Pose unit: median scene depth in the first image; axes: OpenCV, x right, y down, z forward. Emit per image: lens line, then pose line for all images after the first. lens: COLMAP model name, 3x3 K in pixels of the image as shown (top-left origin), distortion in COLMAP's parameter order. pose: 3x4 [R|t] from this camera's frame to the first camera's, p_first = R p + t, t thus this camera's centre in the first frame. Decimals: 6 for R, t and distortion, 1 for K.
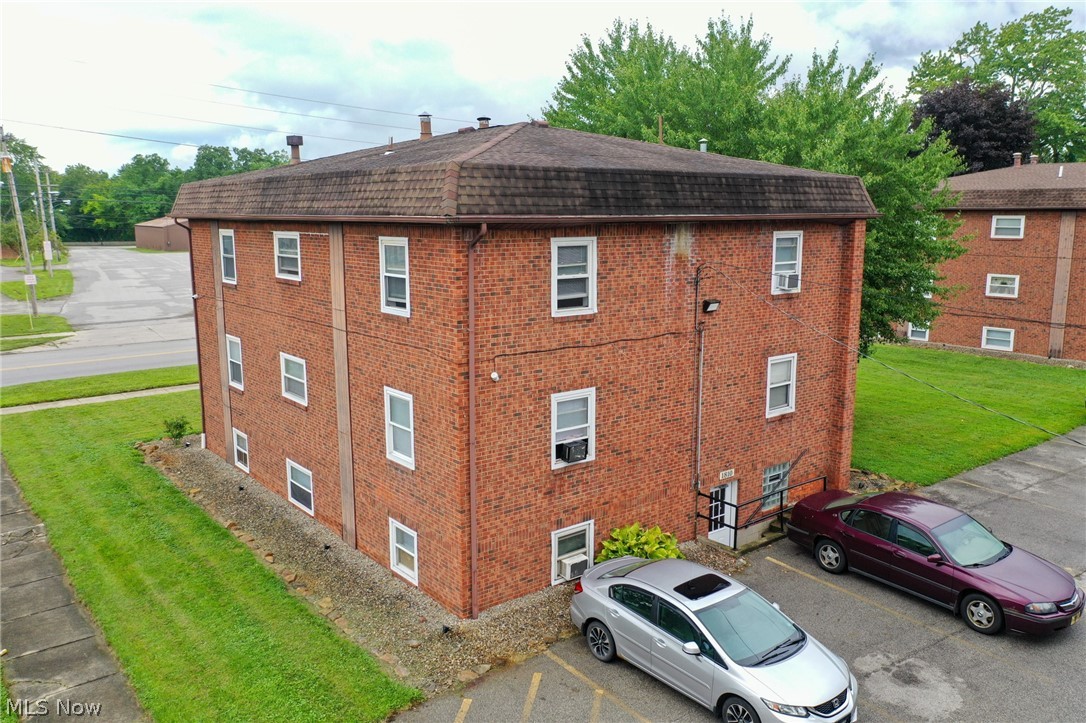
lens RADIAL K [[855.5, 0, 543.0], [0, 855.5, 361.5], [0, 0, 1]] dist [-0.003724, -0.001360]
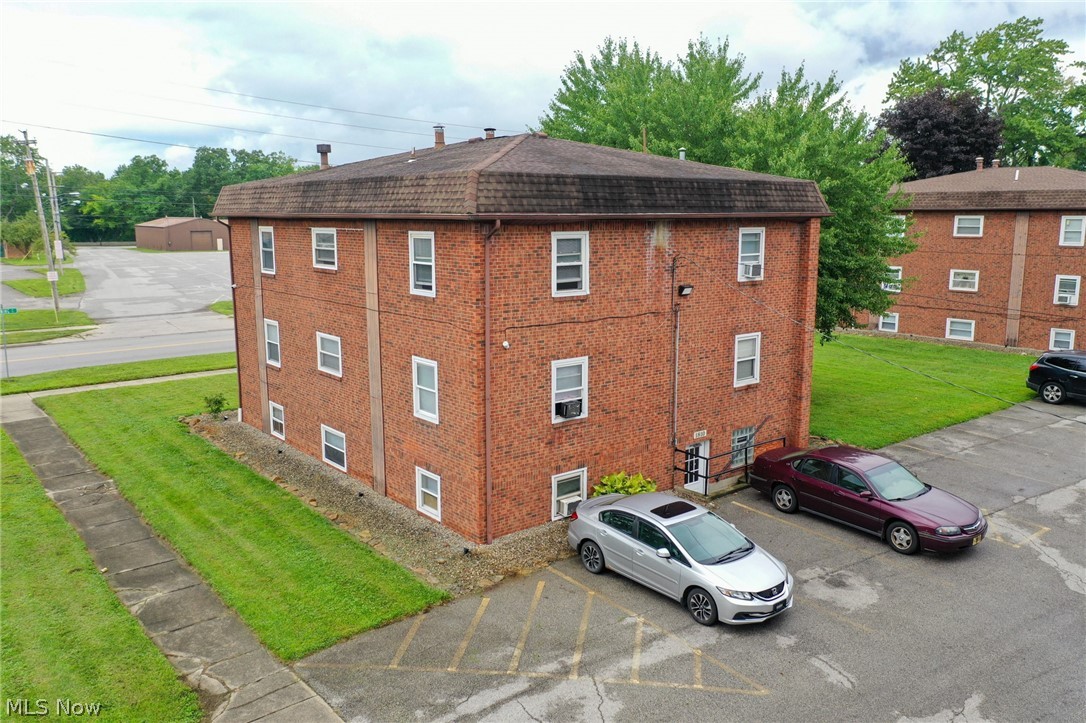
lens RADIAL K [[855.5, 0, 543.0], [0, 855.5, 361.5], [0, 0, 1]] dist [-0.003724, -0.001360]
pose [[0.999969, -0.000755, 0.007810, -0.009586], [0.000764, 0.999999, -0.001167, 0.032064], [-0.007809, 0.001173, 0.999969, -0.168923]]
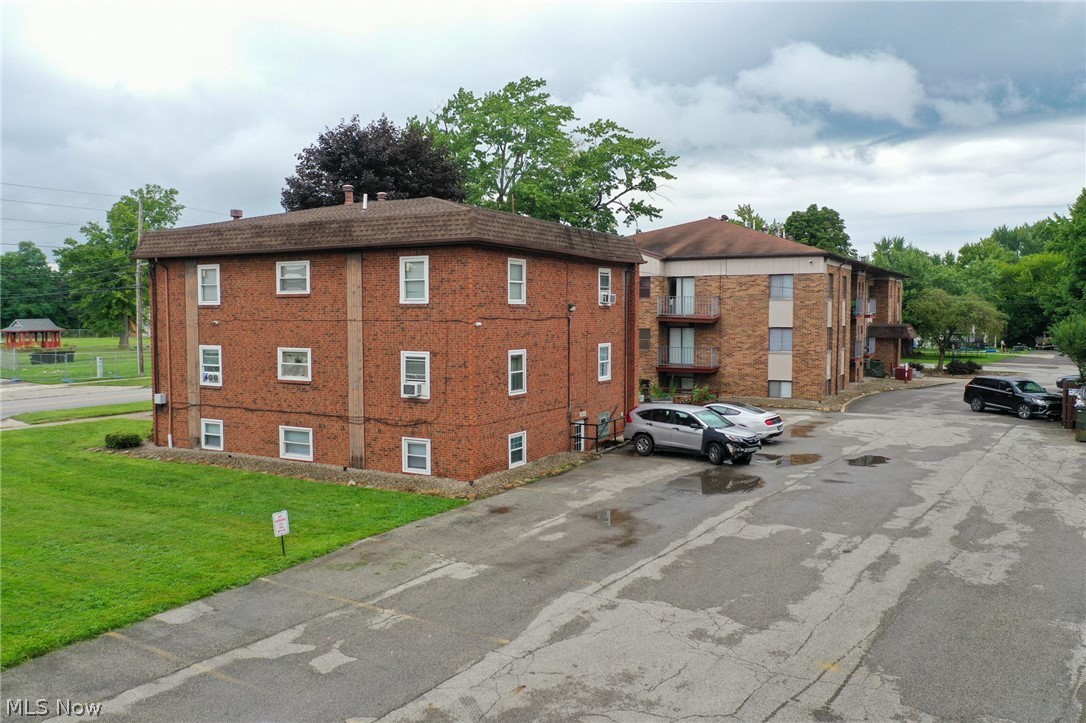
lens RADIAL K [[855.5, 0, 543.0], [0, 855.5, 361.5], [0, 0, 1]] dist [-0.003724, -0.001360]
pose [[0.924693, -0.018762, 0.380251, 0.989368], [0.062997, 0.992557, -0.104224, -0.017528], [-0.375465, 0.120330, 0.918992, 0.653710]]
